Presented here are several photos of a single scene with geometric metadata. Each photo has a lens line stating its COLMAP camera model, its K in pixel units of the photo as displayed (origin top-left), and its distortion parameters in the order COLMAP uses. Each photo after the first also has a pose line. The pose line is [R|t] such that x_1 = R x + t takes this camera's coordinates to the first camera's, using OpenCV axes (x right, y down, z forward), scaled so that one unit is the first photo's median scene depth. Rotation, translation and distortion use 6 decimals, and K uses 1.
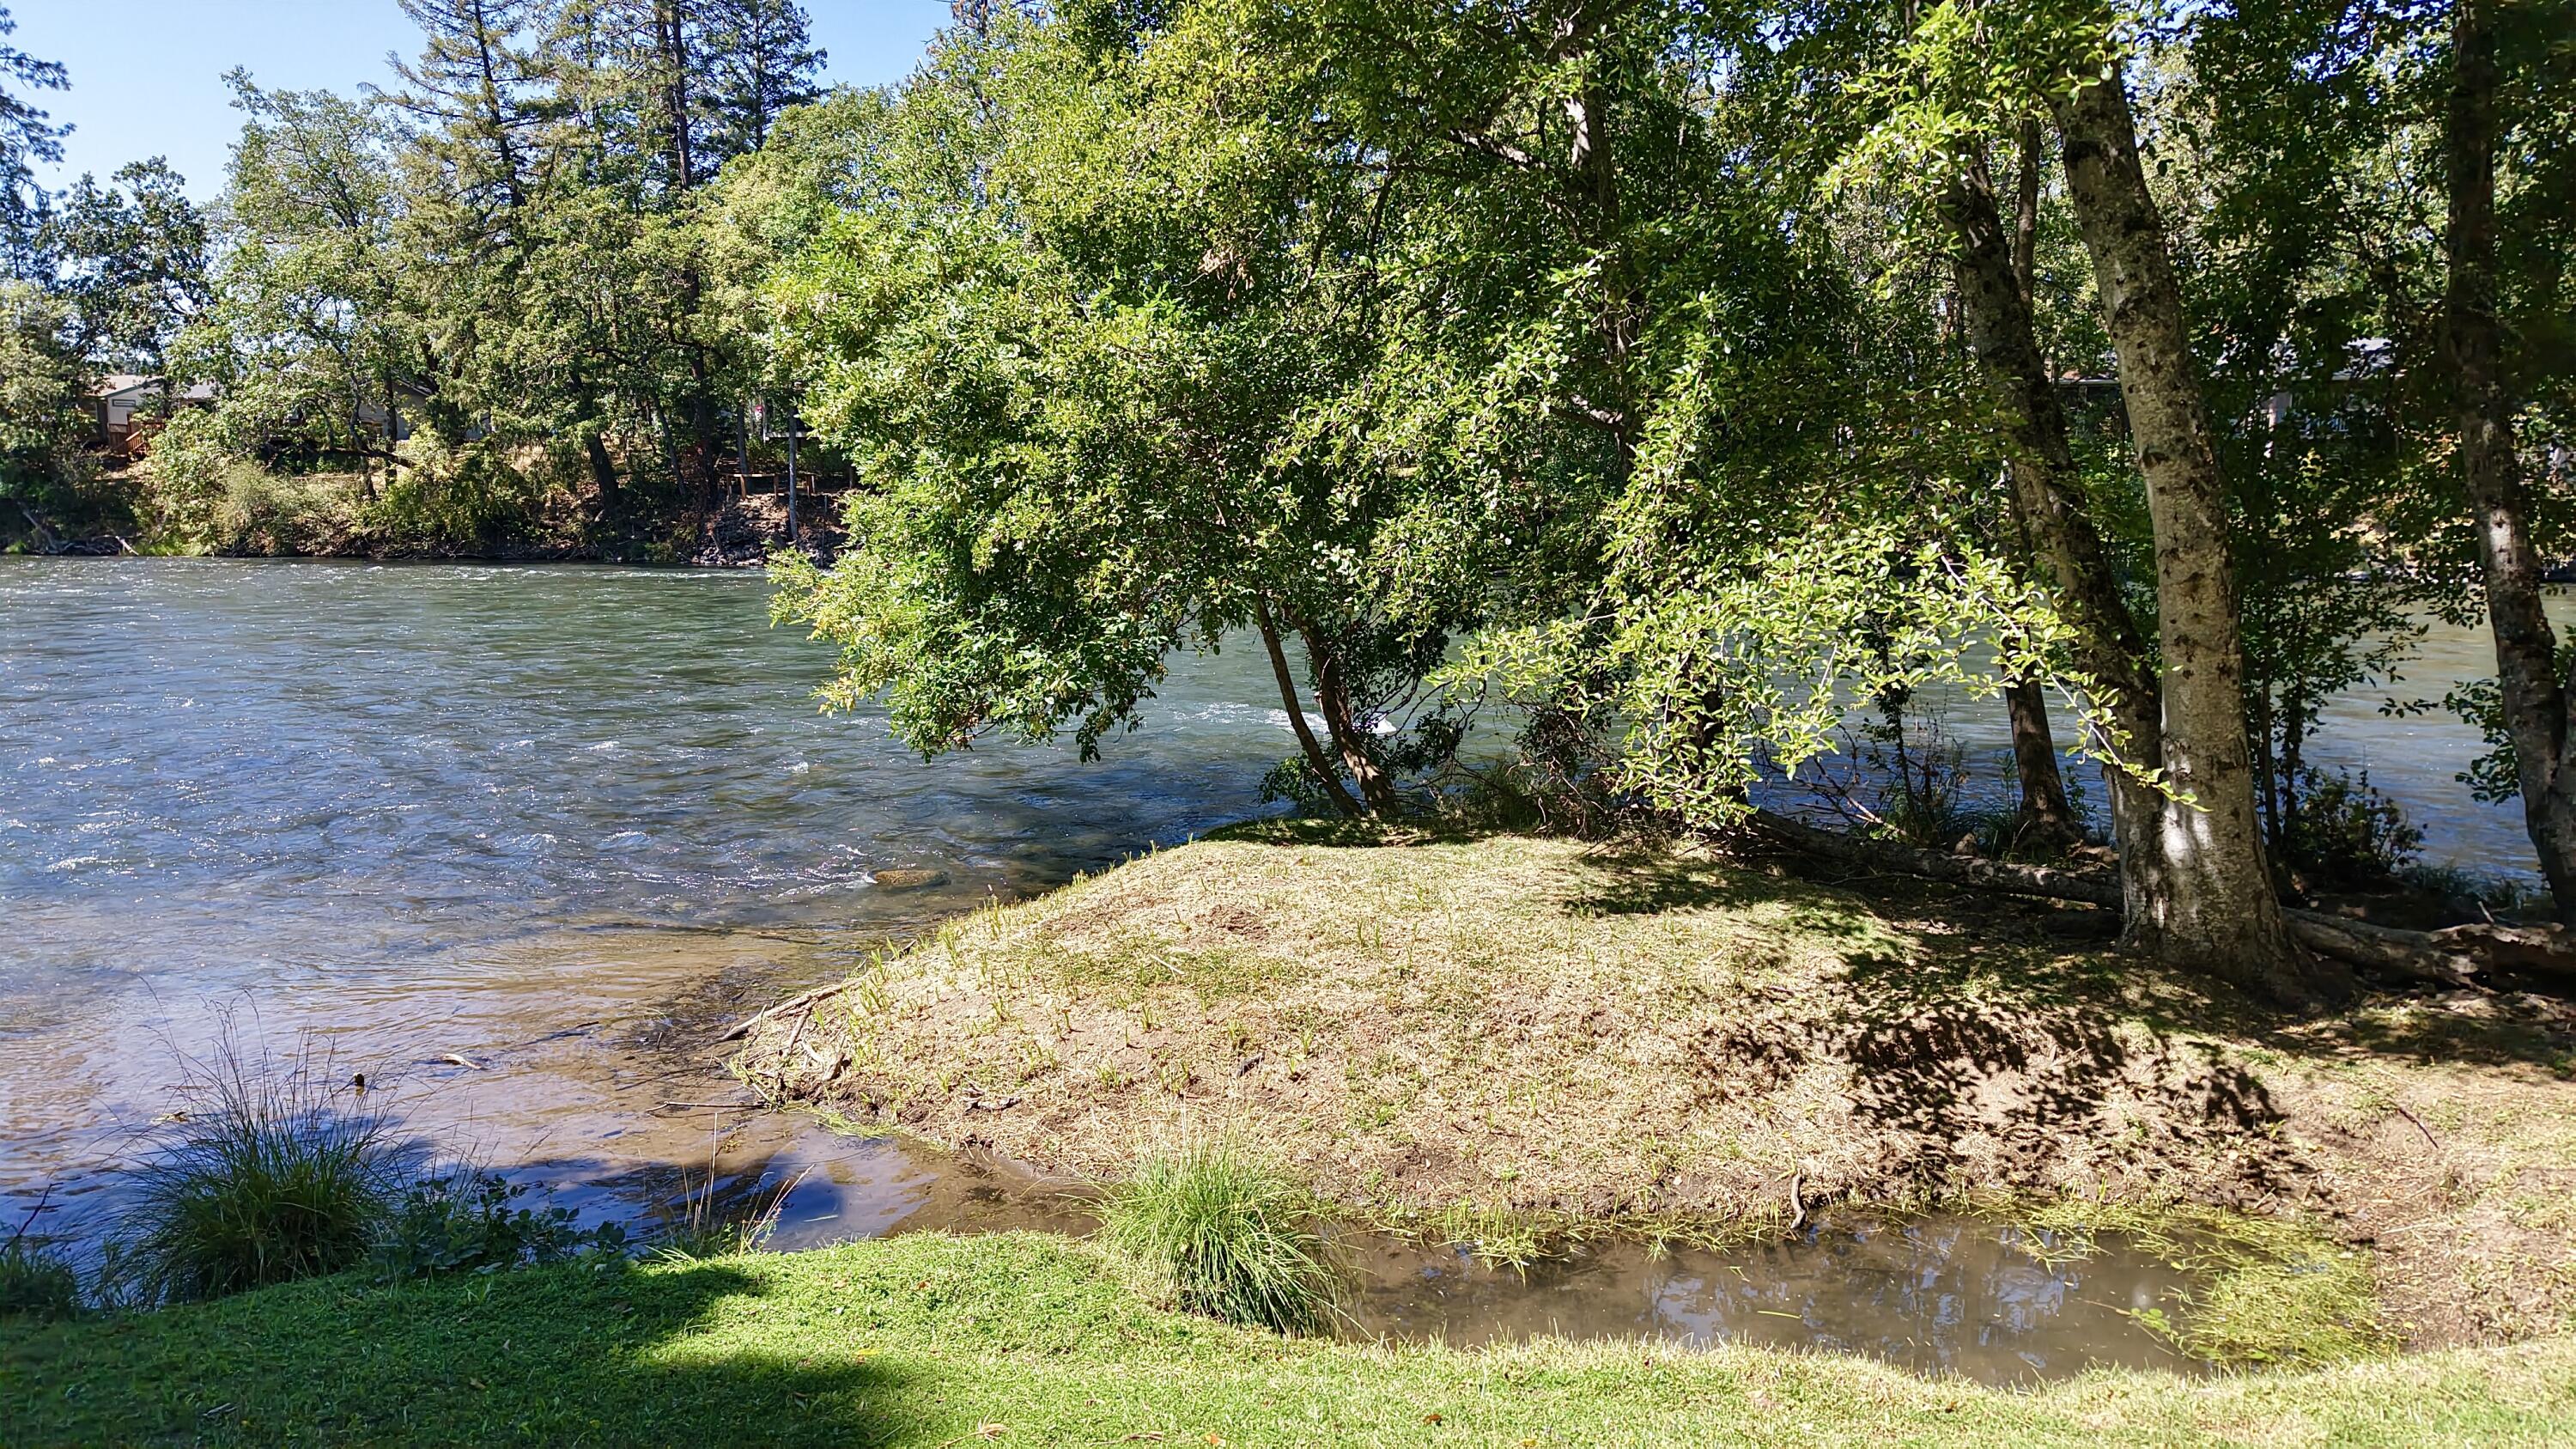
lens RADIAL K [[1719.1, 0, 1289.2], [0, 1719.1, 730.7], [0, 0, 1]] dist [0.039329, -0.041030]
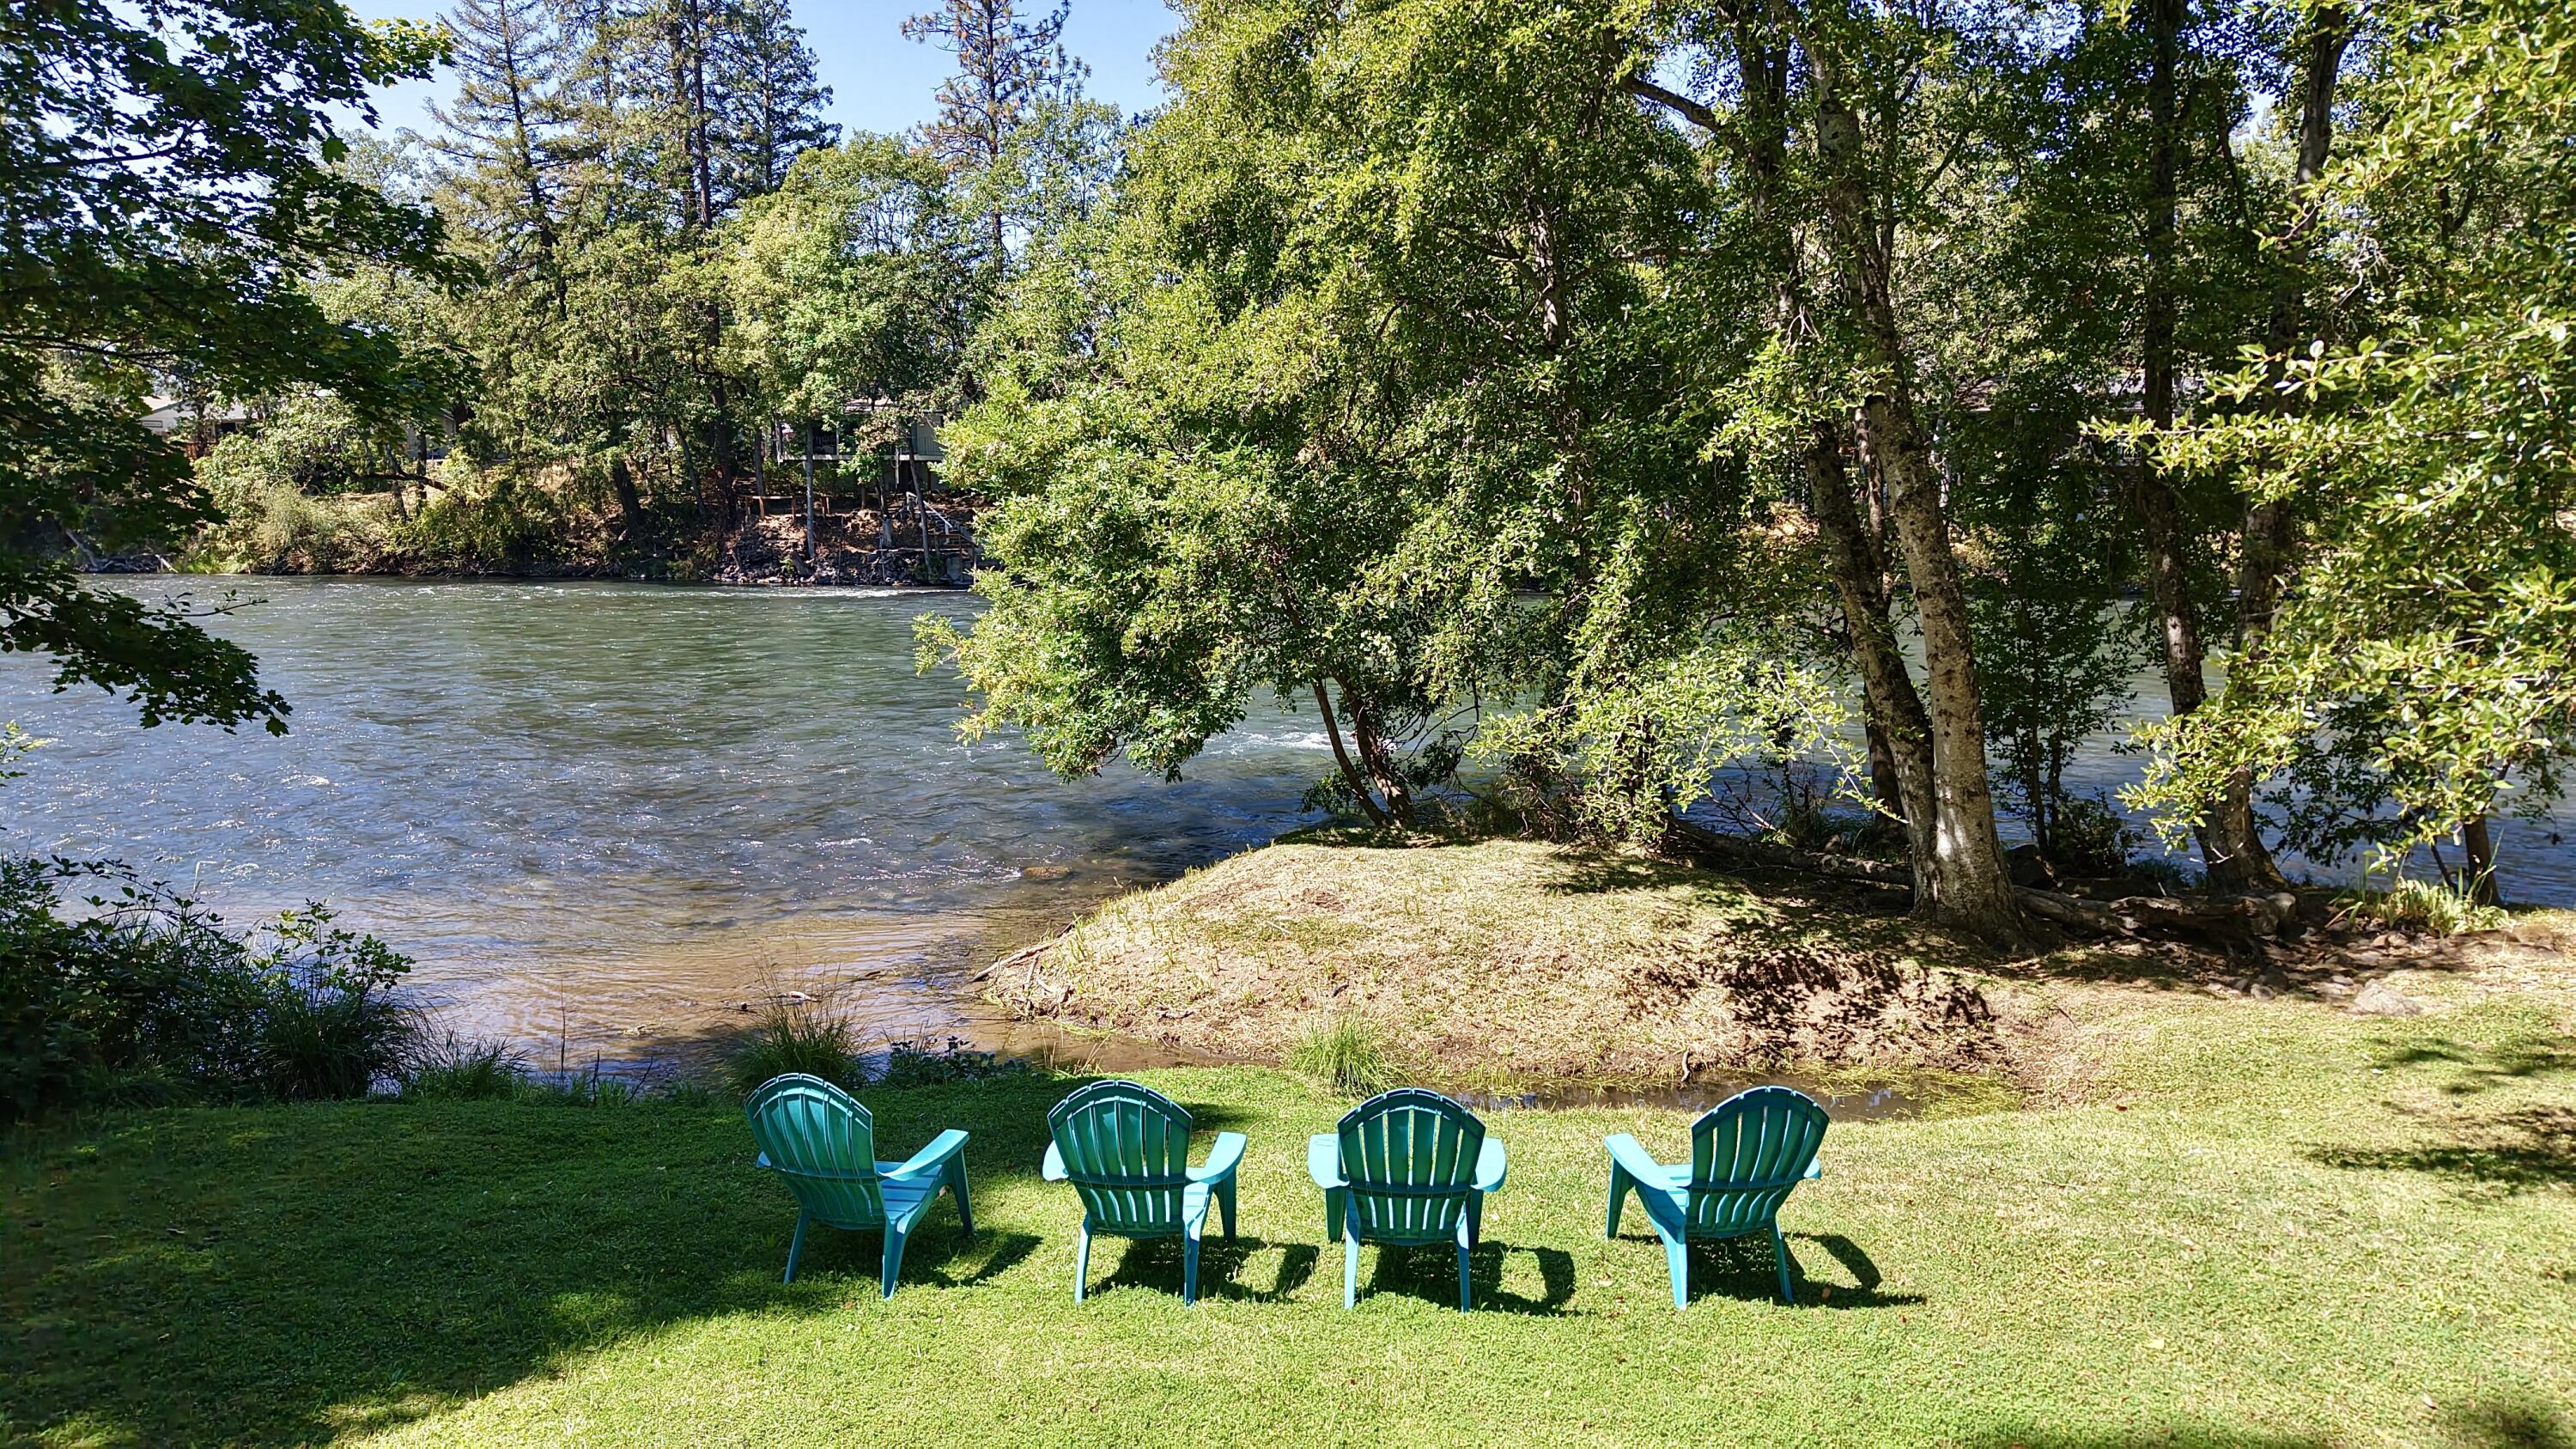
lens RADIAL K [[1719.1, 0, 1259.9], [0, 1719.1, 745.3], [0, 0, 1]] dist [0.039329, -0.041030]
pose [[0.999987, -0.004699, -0.001999, -0.070688], [0.004718, 0.999943, 0.009593, -0.032494], [0.001954, -0.009602, 0.999952, -0.429267]]
